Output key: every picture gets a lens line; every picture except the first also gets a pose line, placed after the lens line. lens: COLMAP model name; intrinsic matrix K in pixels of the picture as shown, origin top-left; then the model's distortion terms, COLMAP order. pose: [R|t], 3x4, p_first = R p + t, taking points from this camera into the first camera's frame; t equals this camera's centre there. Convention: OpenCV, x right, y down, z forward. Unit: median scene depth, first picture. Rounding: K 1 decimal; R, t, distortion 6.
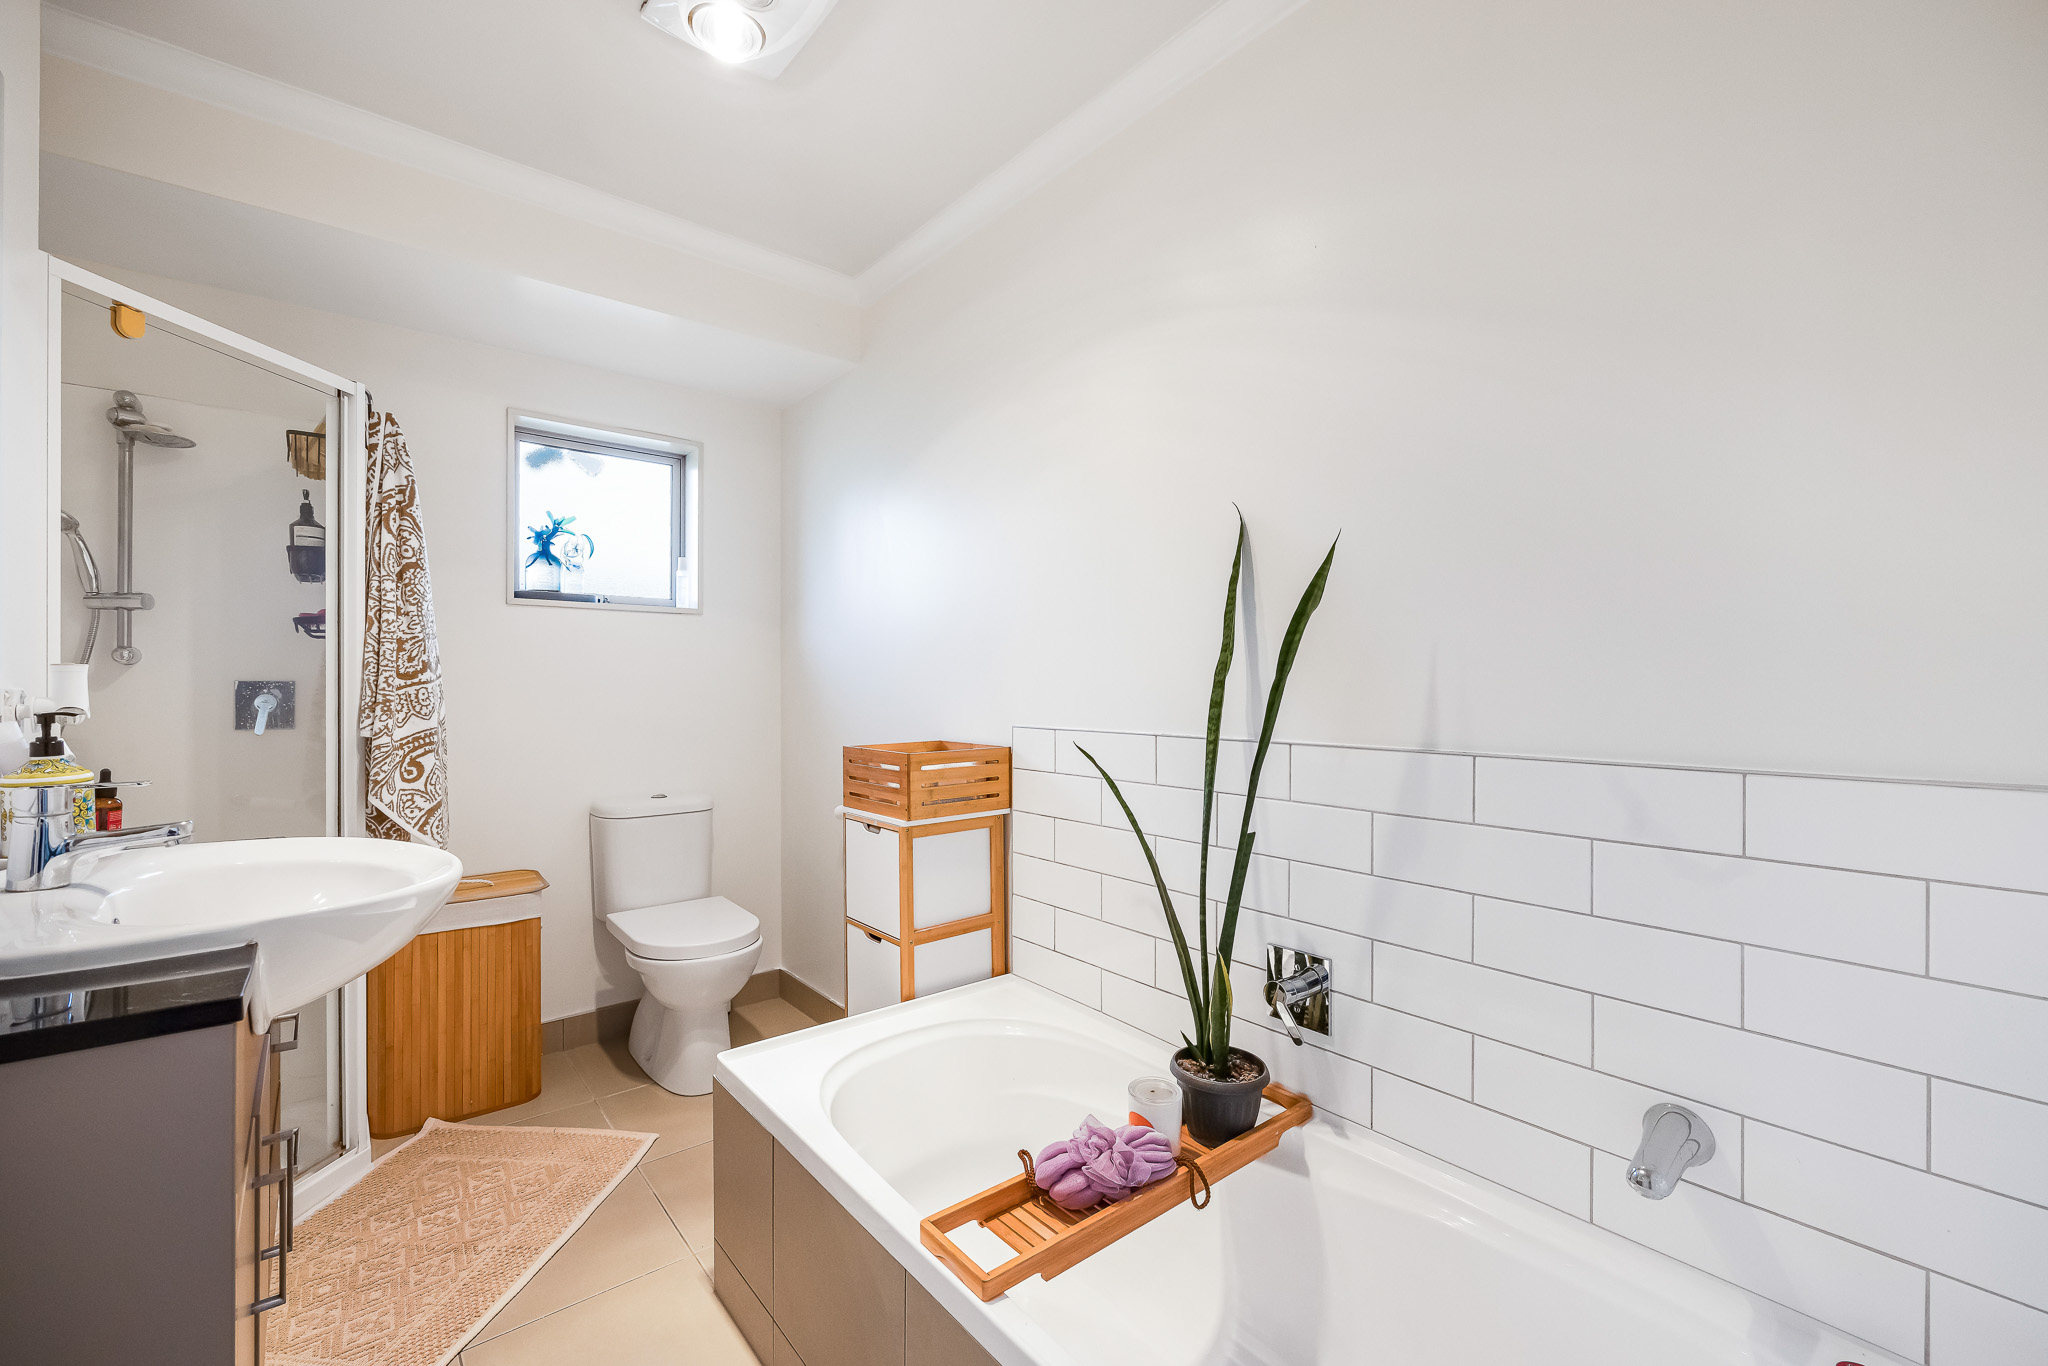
lens RADIAL K [[840.5, 0, 1019.8], [0, 840.5, 683.1], [0, 0, 1]] dist [-0.001819, 0.000142]
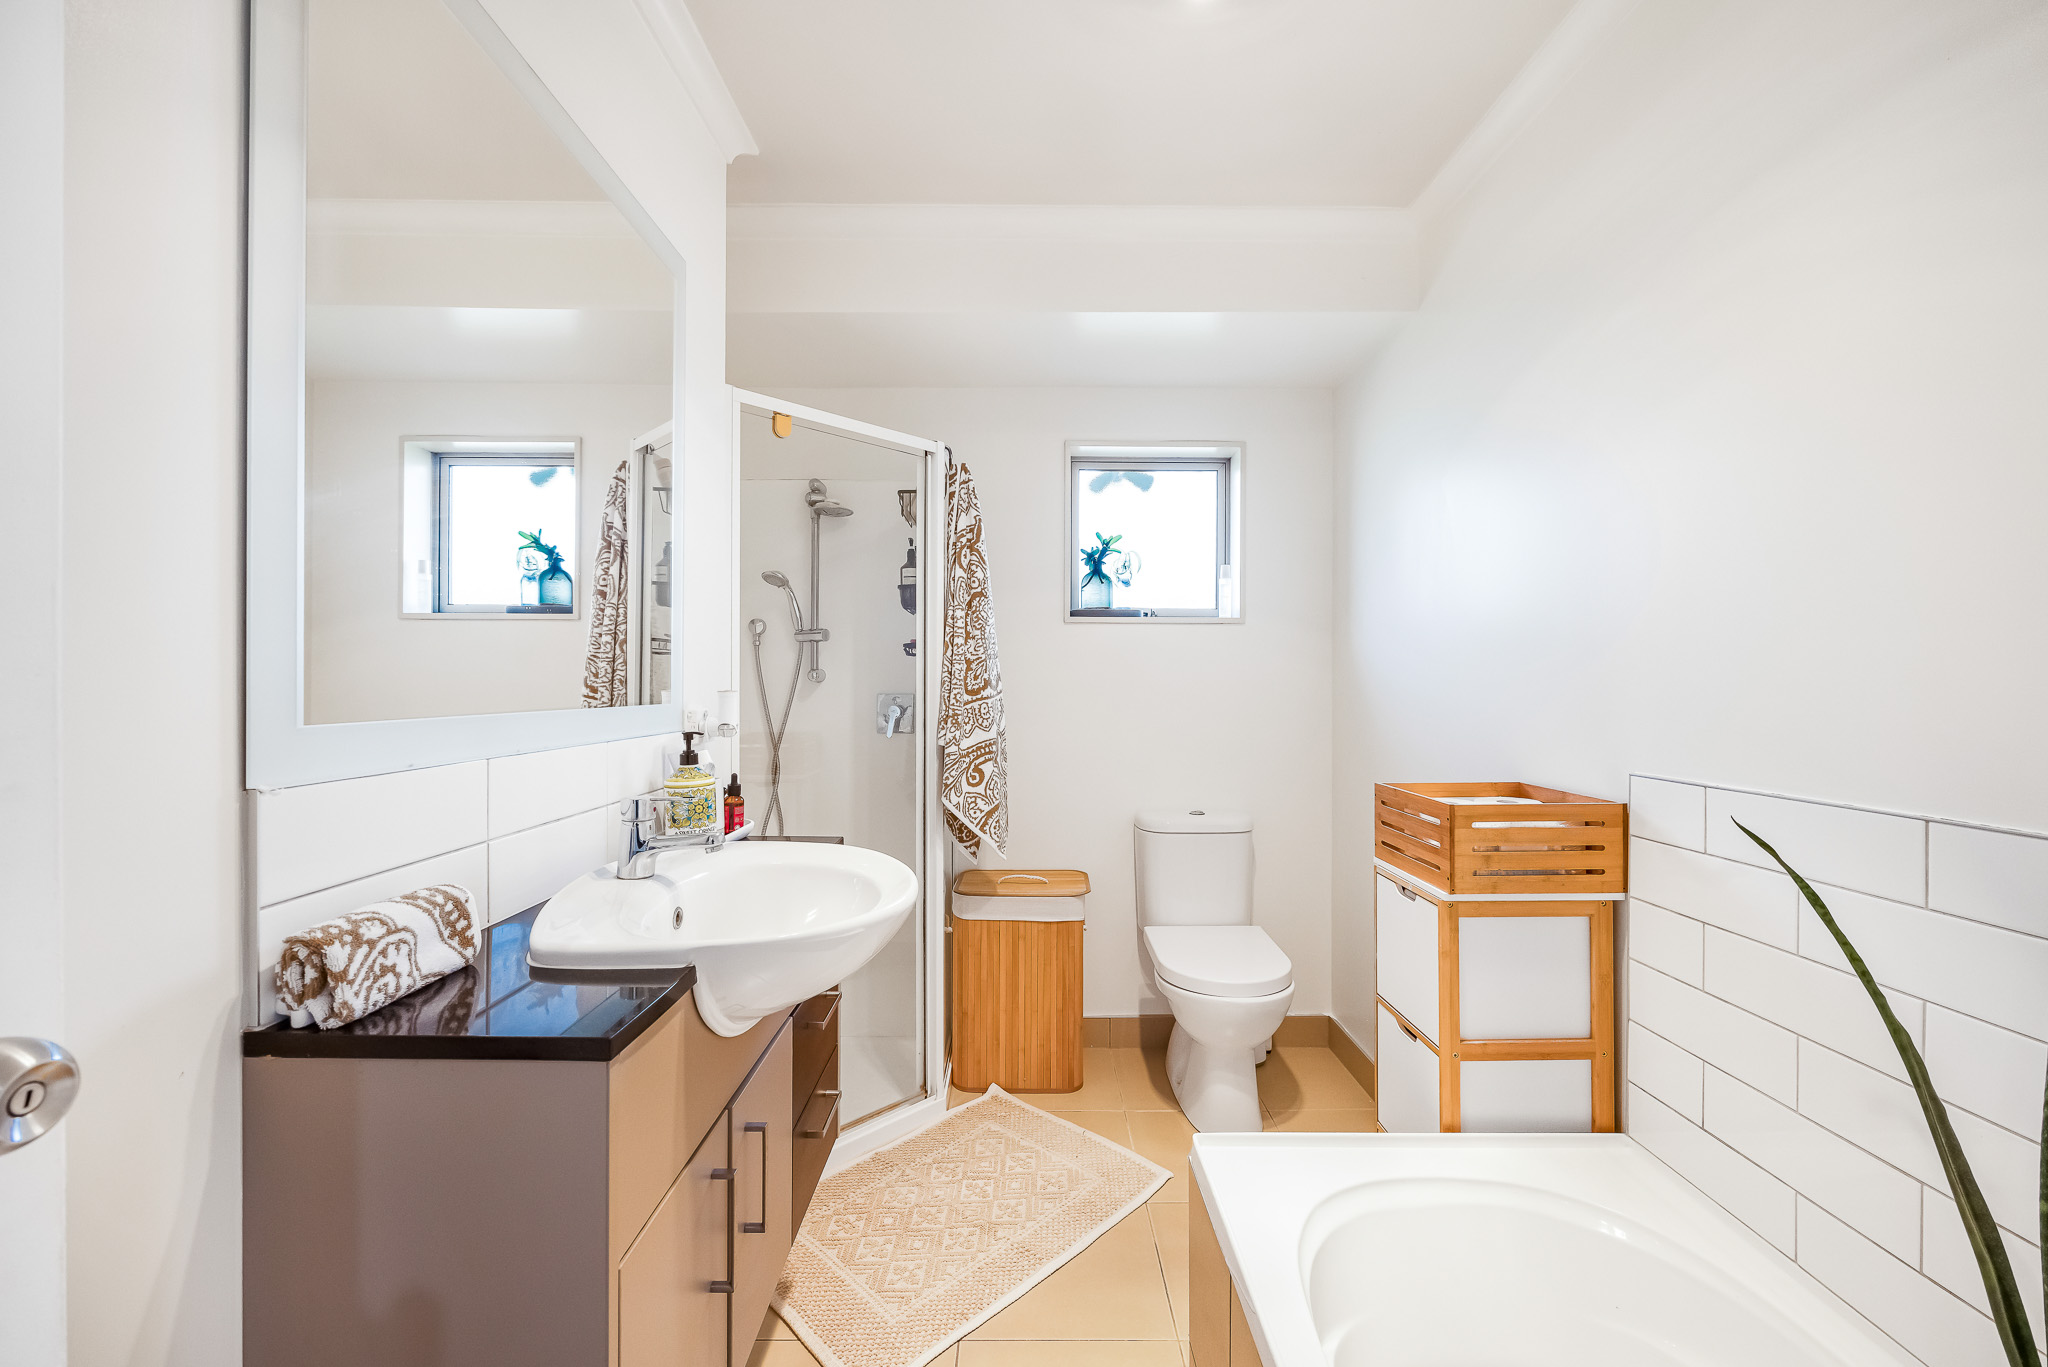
lens RADIAL K [[840.5, 0, 1022.0], [0, 840.5, 685.7], [0, 0, 1]] dist [-0.001819, 0.000142]
pose [[0.772826, 0.004758, -0.634600, 0.043360], [-0.002294, 0.999986, 0.004704, -0.023230], [0.634614, -0.002180, 0.772826, 0.163335]]
